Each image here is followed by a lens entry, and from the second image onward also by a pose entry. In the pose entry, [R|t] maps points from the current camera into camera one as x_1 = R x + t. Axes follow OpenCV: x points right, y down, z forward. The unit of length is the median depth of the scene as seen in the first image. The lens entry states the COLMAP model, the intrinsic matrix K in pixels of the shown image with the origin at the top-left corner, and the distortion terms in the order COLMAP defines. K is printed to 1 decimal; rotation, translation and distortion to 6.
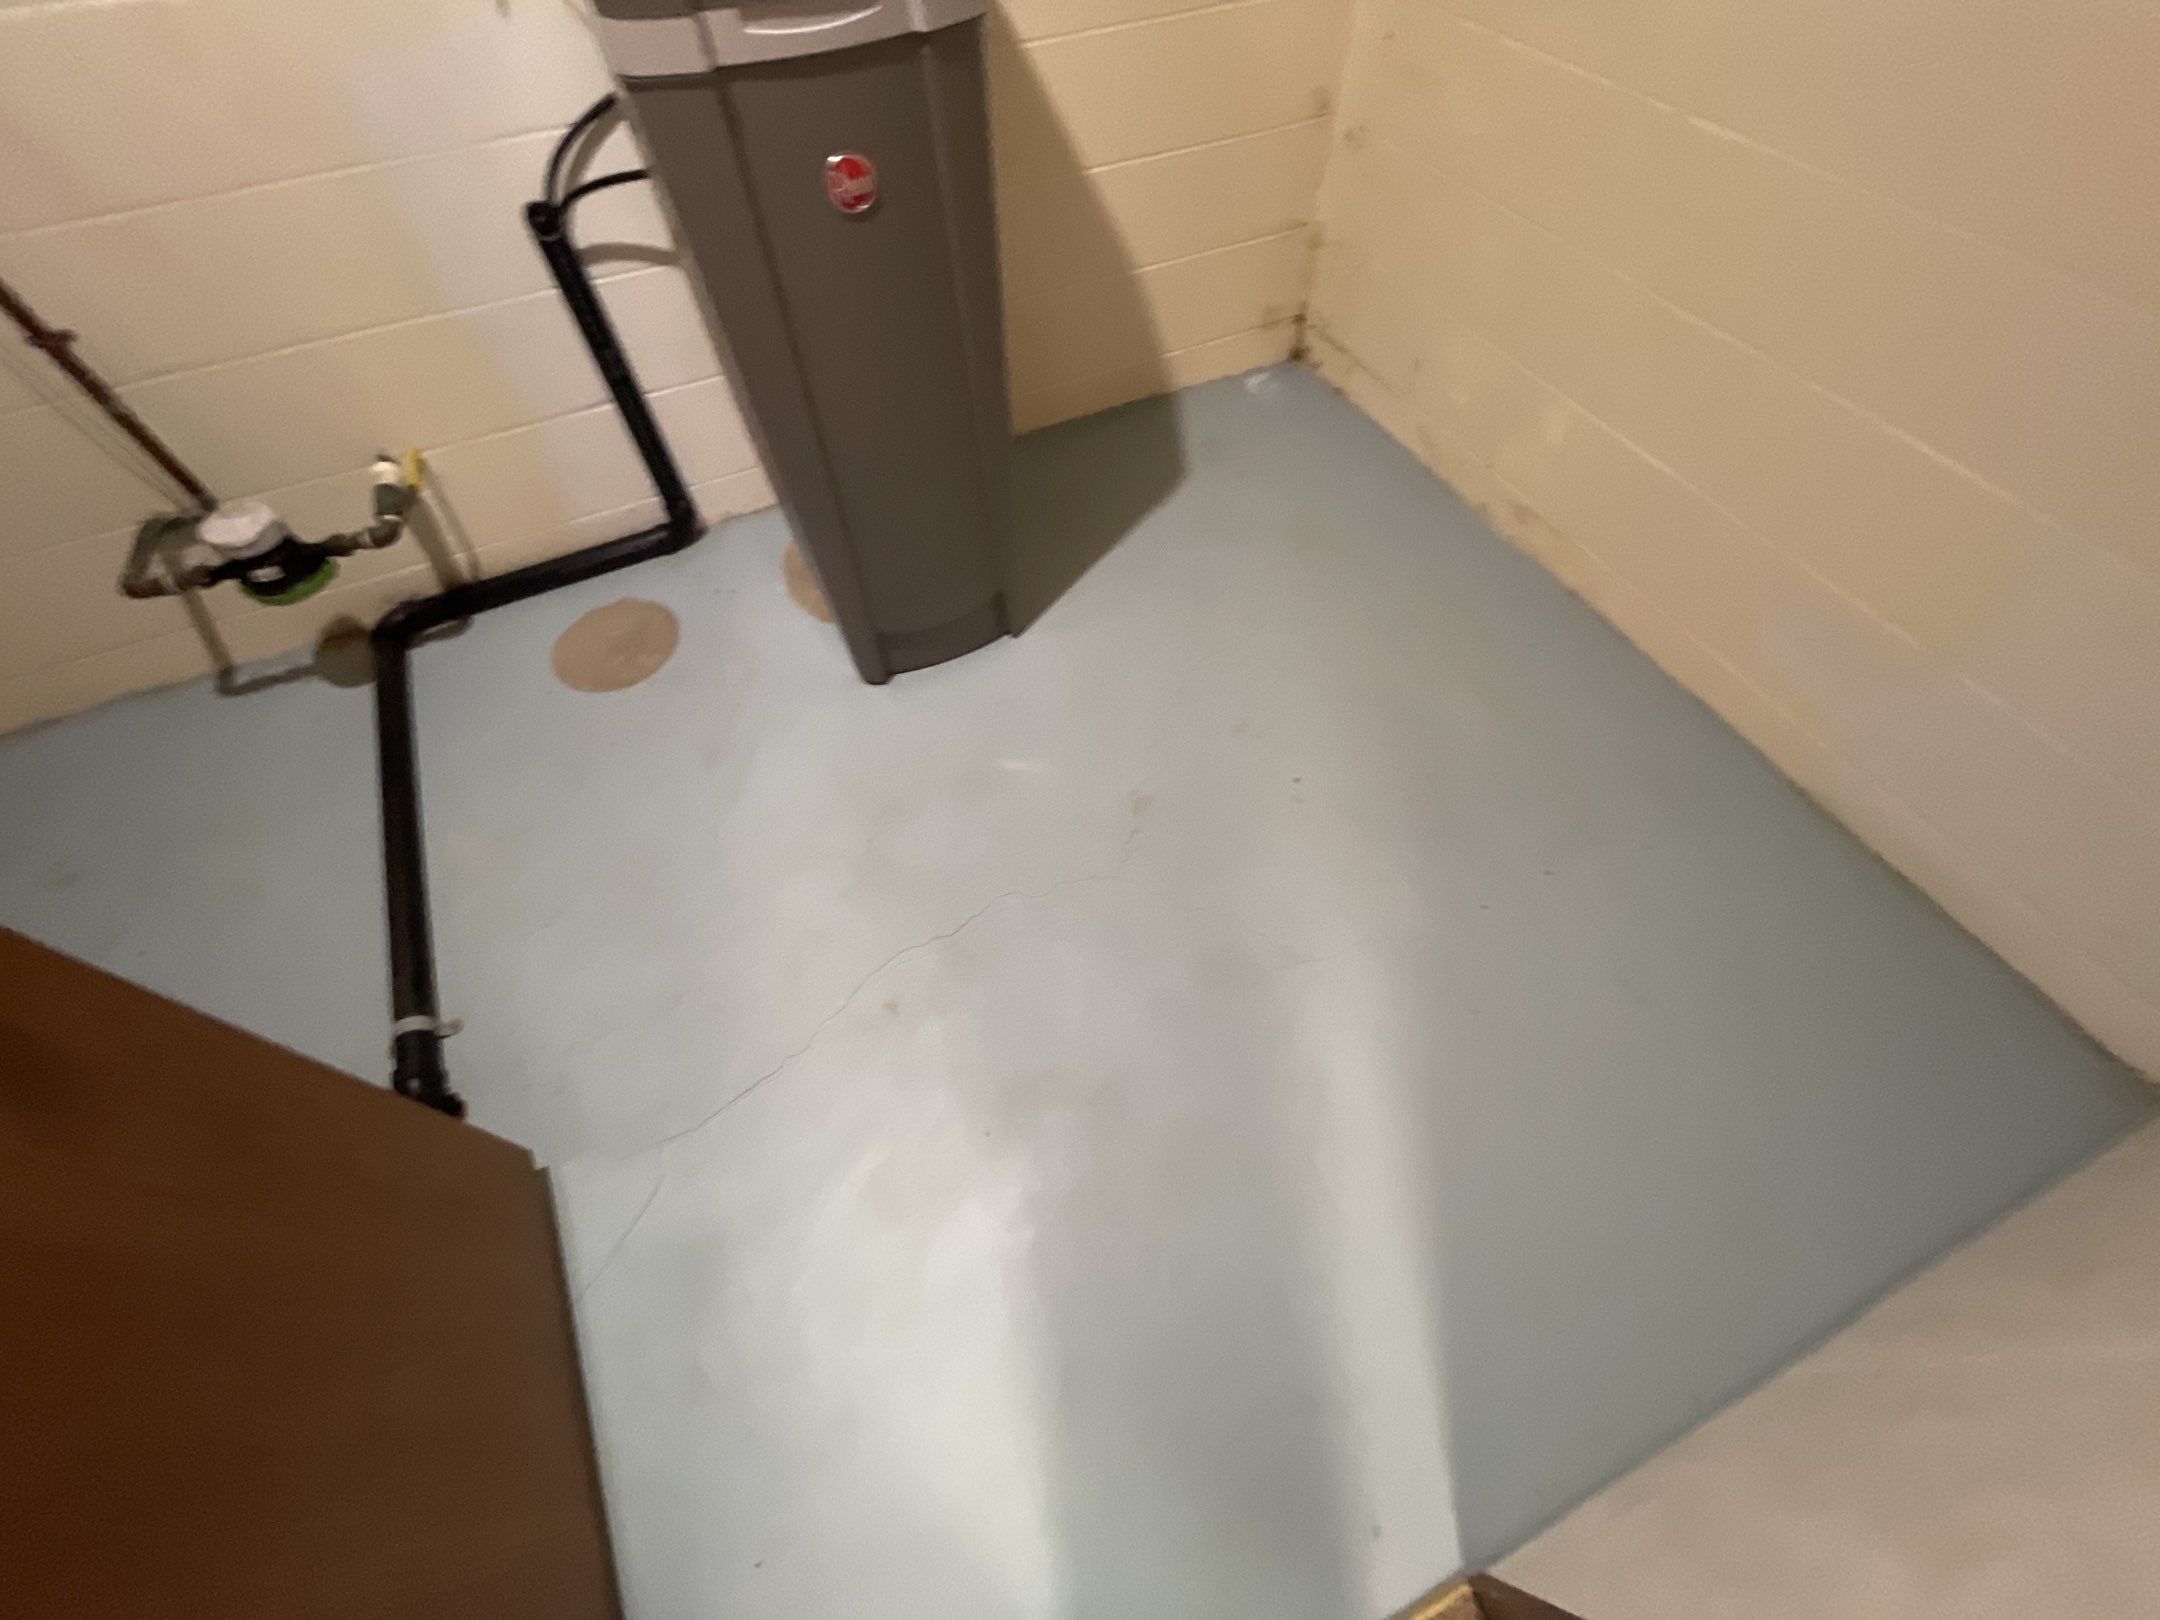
lens RADIAL K [[884.2, 0, 1080.0], [0, 884.2, 810.0], [0, 0, 1]] dist [-0.004777, 0.000481]
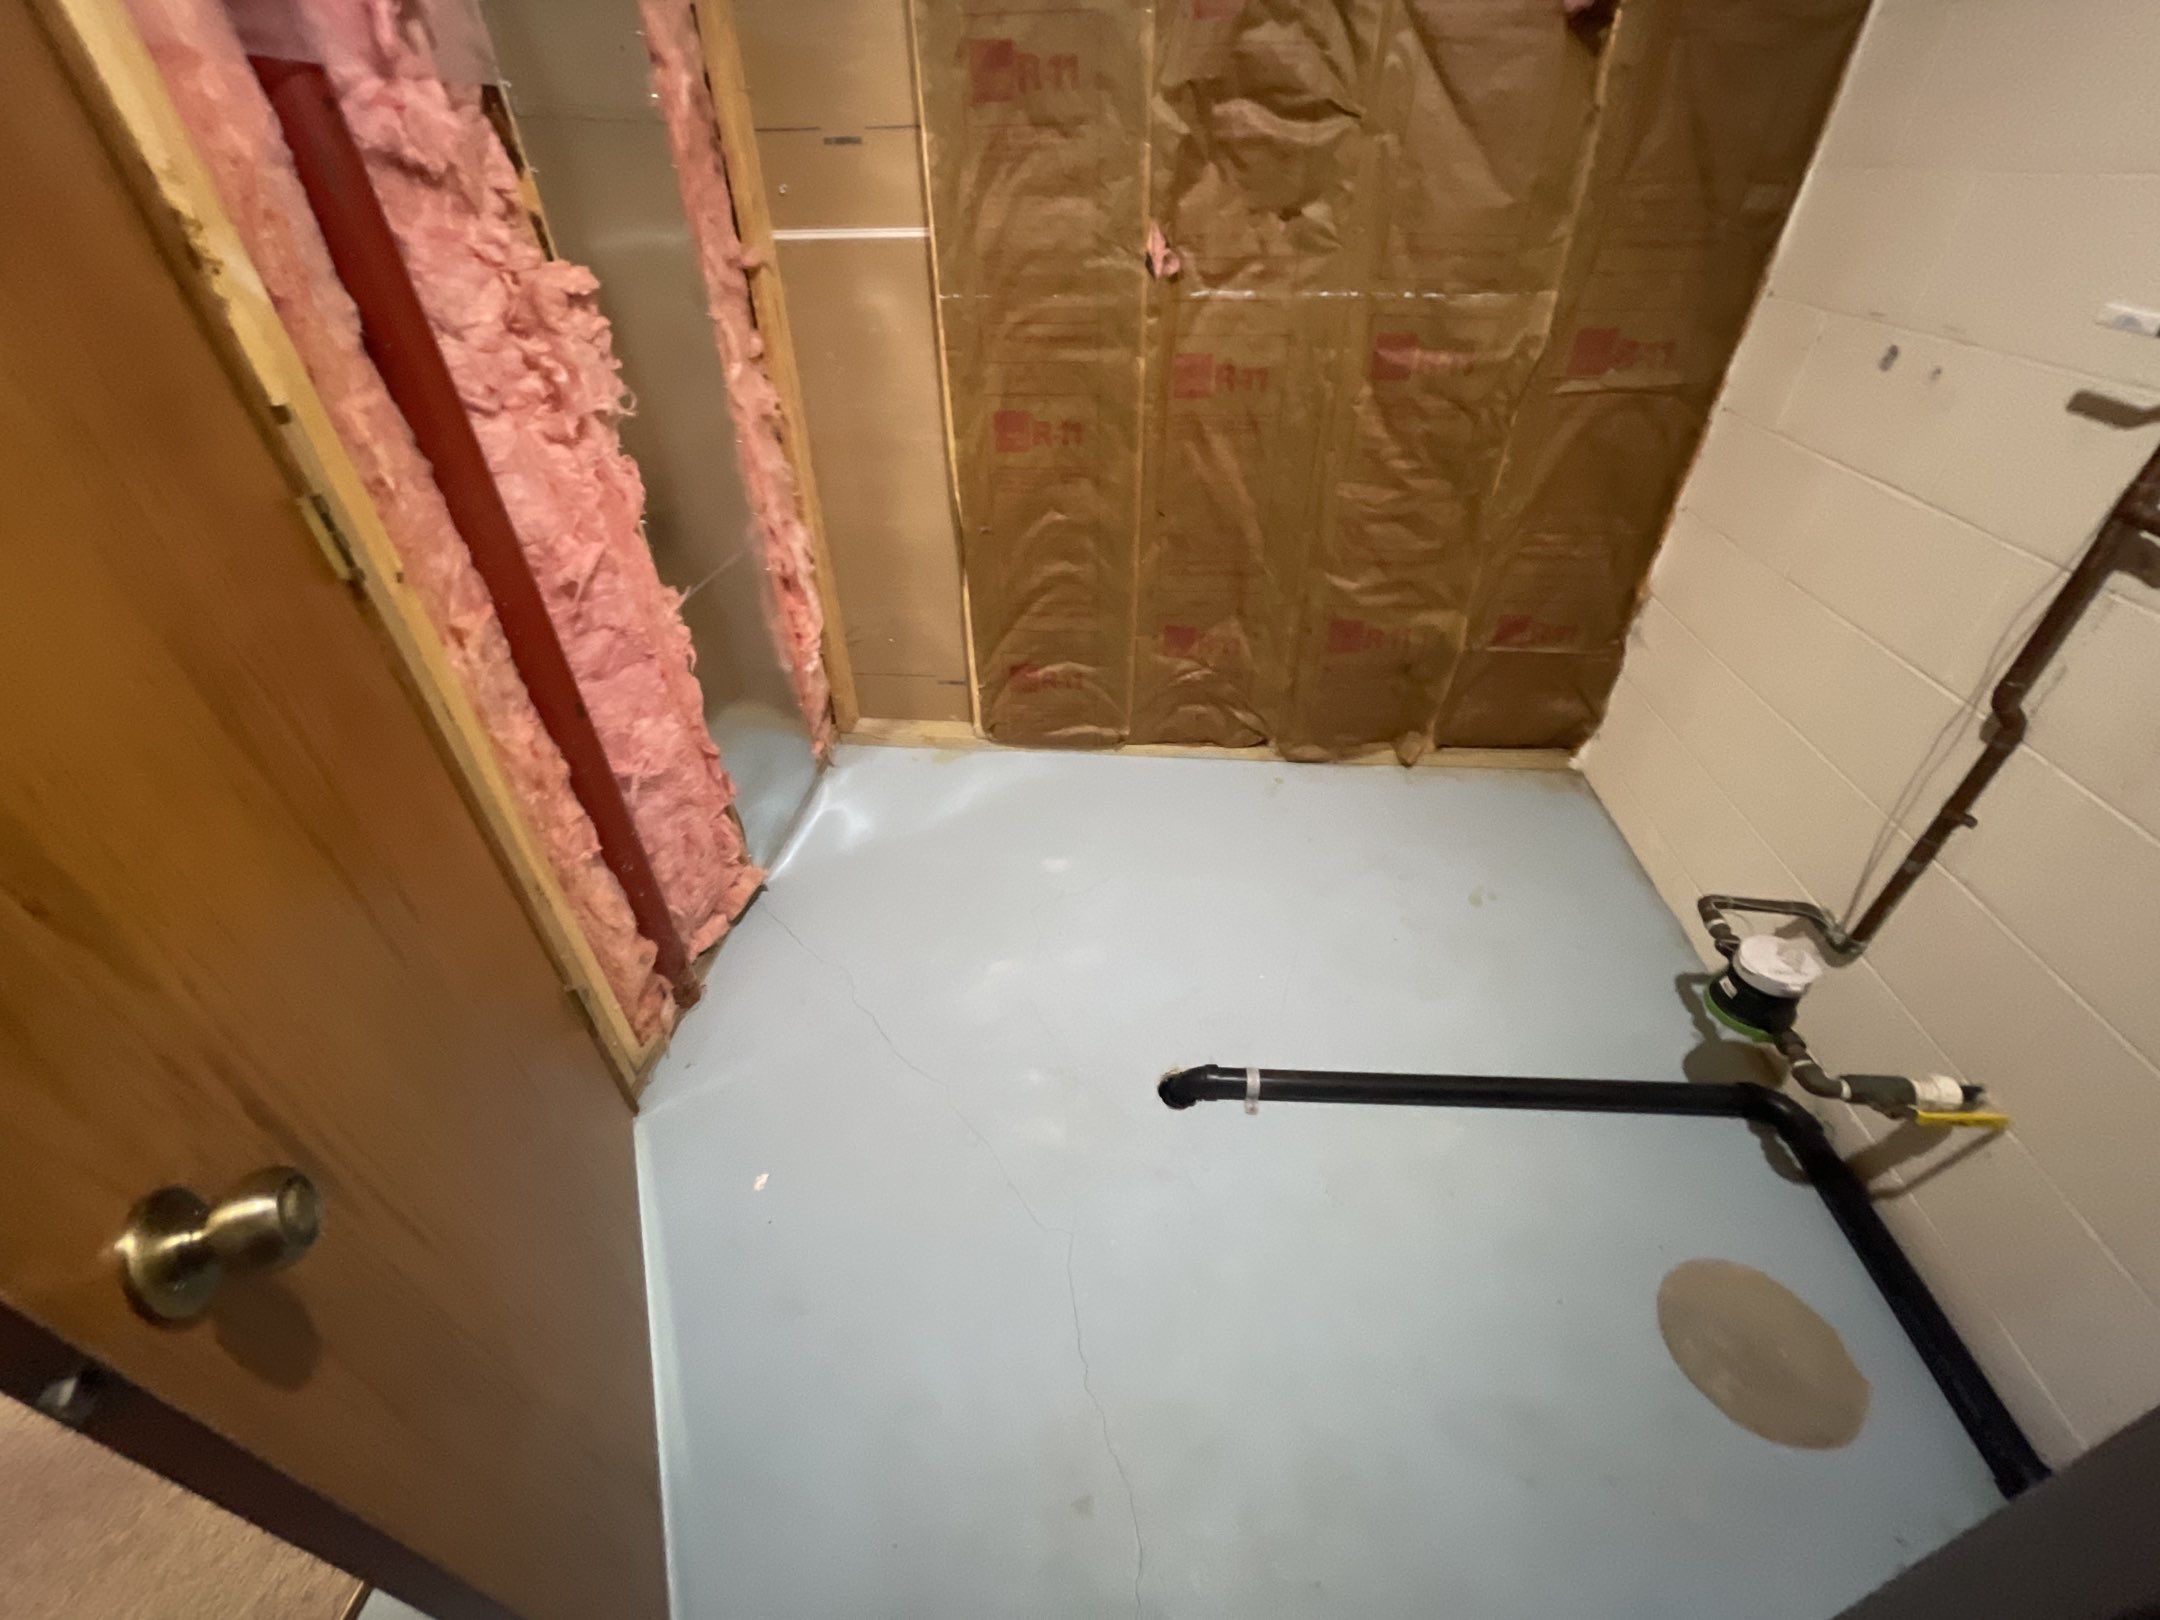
lens RADIAL K [[878.5, 0, 1078.0], [0, 878.5, 796.3], [0, 0, 1]] dist [0.000922, 0.000124]
pose [[-0.484440, 0.542465, -0.686330, -0.003400], [-0.714634, 0.207128, 0.668129, -0.362866], [0.504595, 0.814143, 0.287323, 0.138285]]
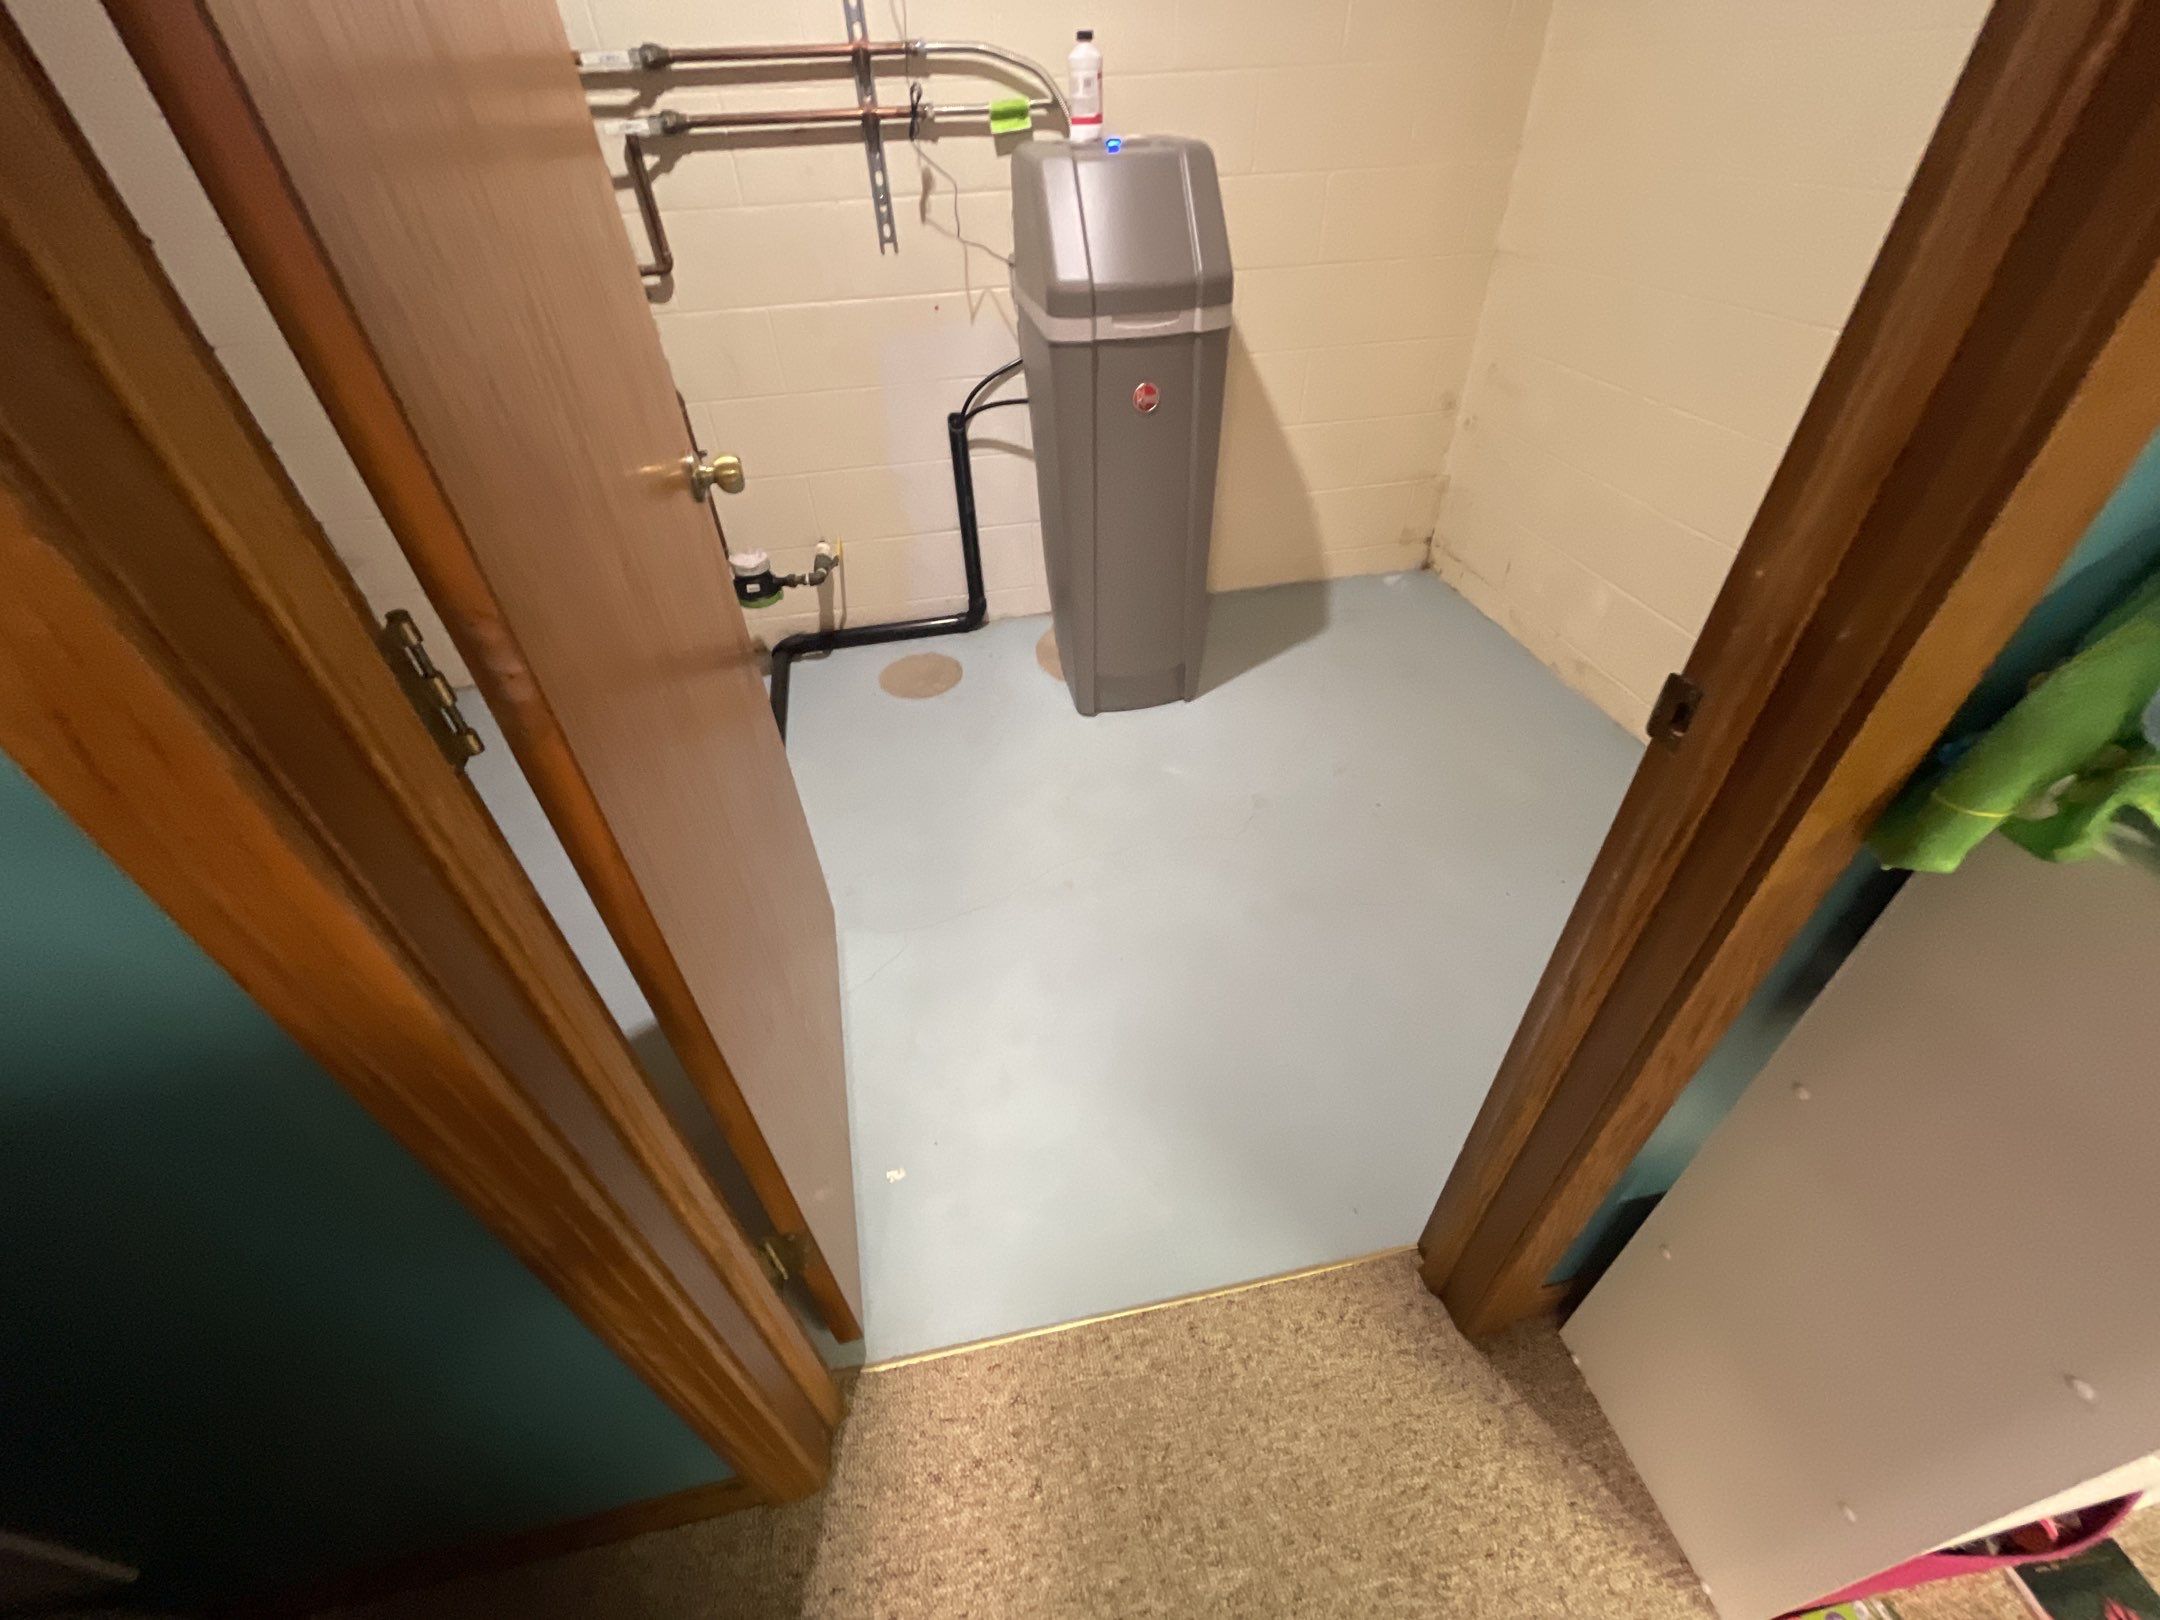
lens RADIAL K [[878.5, 0, 1078.0], [0, 878.5, 796.3], [0, 0, 1]] dist [0.000922, 0.000124]
pose [[0.972255, 0.142866, -0.185230, 0.037808], [-0.188342, 0.947710, -0.257628, 0.340278], [0.138738, 0.285367, 0.948323, -0.313017]]
